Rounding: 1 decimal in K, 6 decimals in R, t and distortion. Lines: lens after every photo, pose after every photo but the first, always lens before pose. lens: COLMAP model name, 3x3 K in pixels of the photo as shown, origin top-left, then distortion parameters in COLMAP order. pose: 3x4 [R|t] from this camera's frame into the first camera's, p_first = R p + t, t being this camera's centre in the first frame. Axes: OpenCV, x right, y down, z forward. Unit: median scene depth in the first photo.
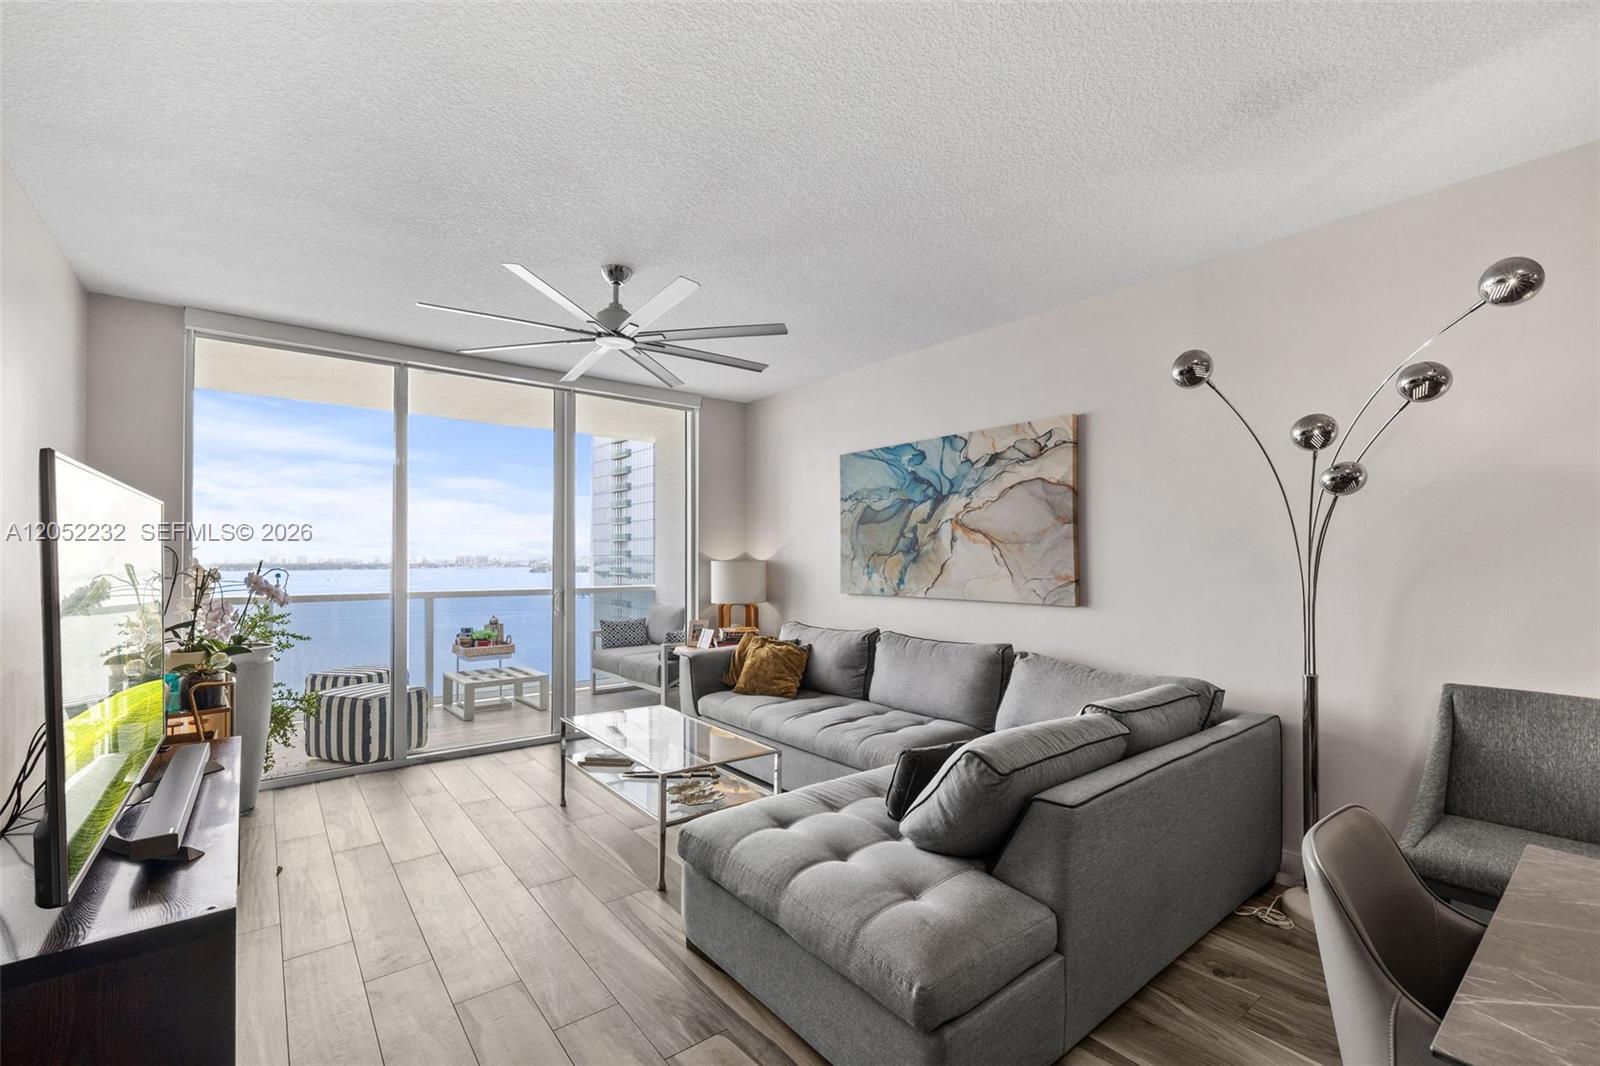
lens RADIAL K [[673.0, 0, 796.8], [0, 673.0, 547.1], [0, 0, 1]] dist [-0.005478, 0.000798]
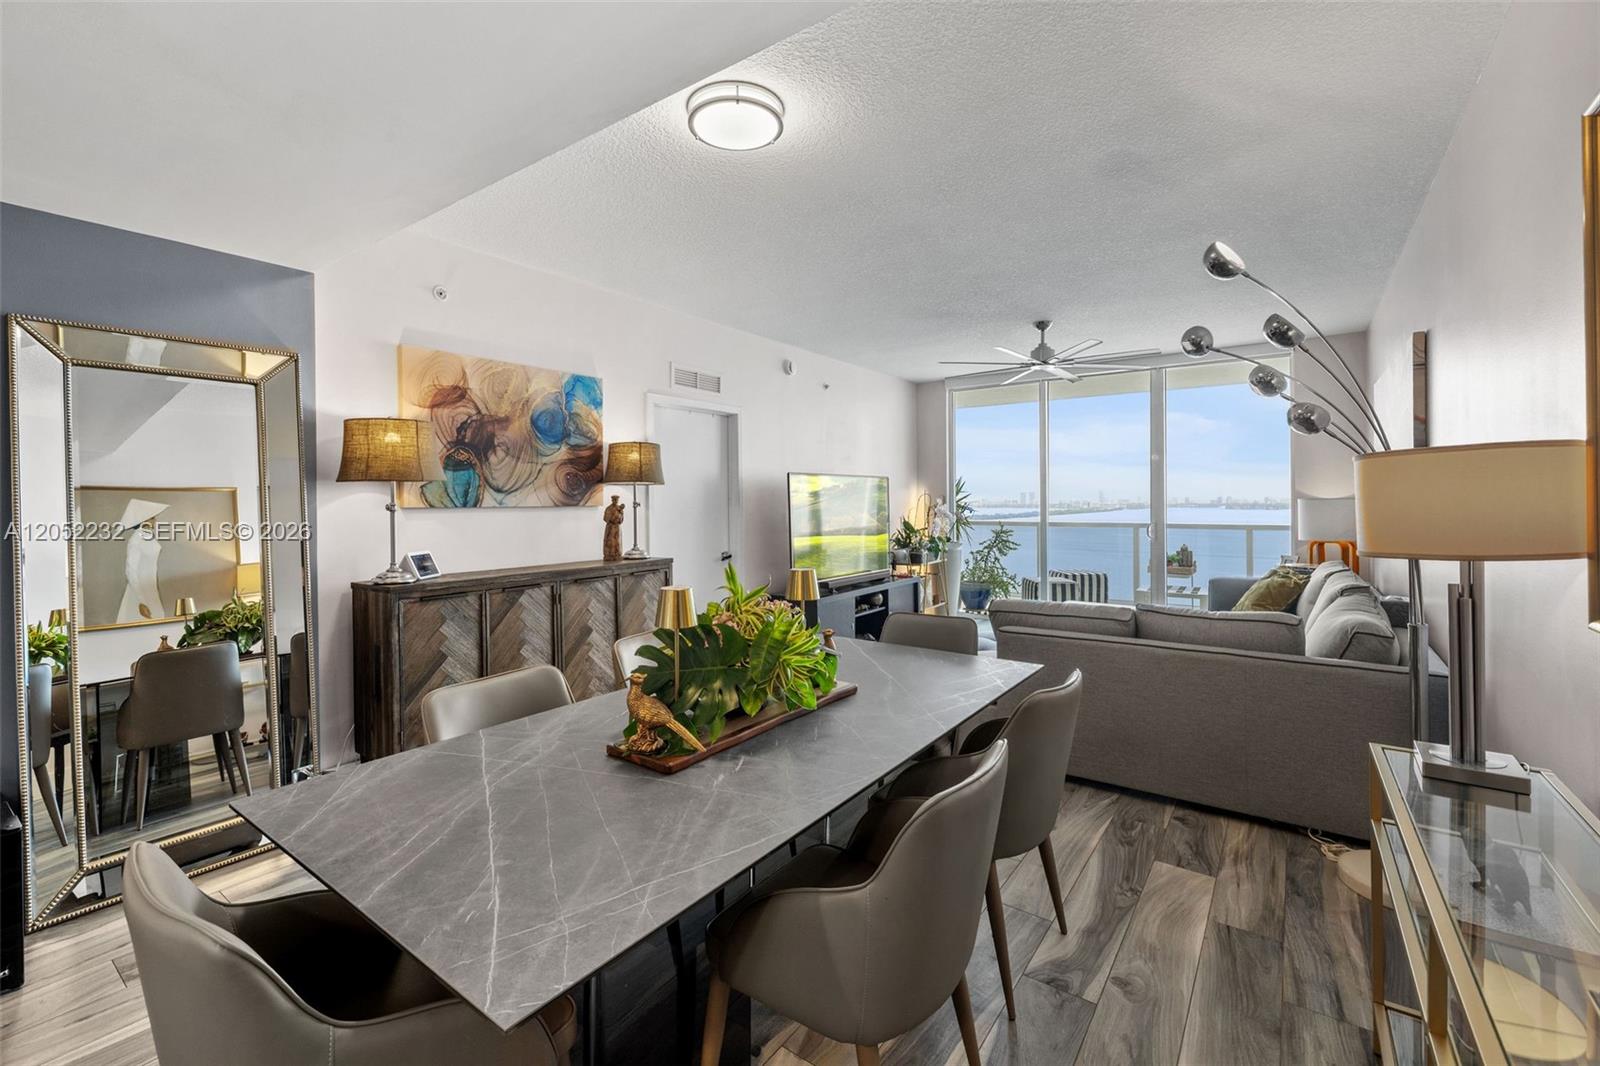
lens RADIAL K [[673.0, 0, 800.3], [0, 673.0, 504.7], [0, 0, 1]] dist [-0.005478, 0.000798]
pose [[0.270820, 0.005470, -0.962615, 0.858983], [0.020823, 0.999717, 0.011539, 0.001771], [0.962405, -0.023170, 0.270629, -0.017234]]
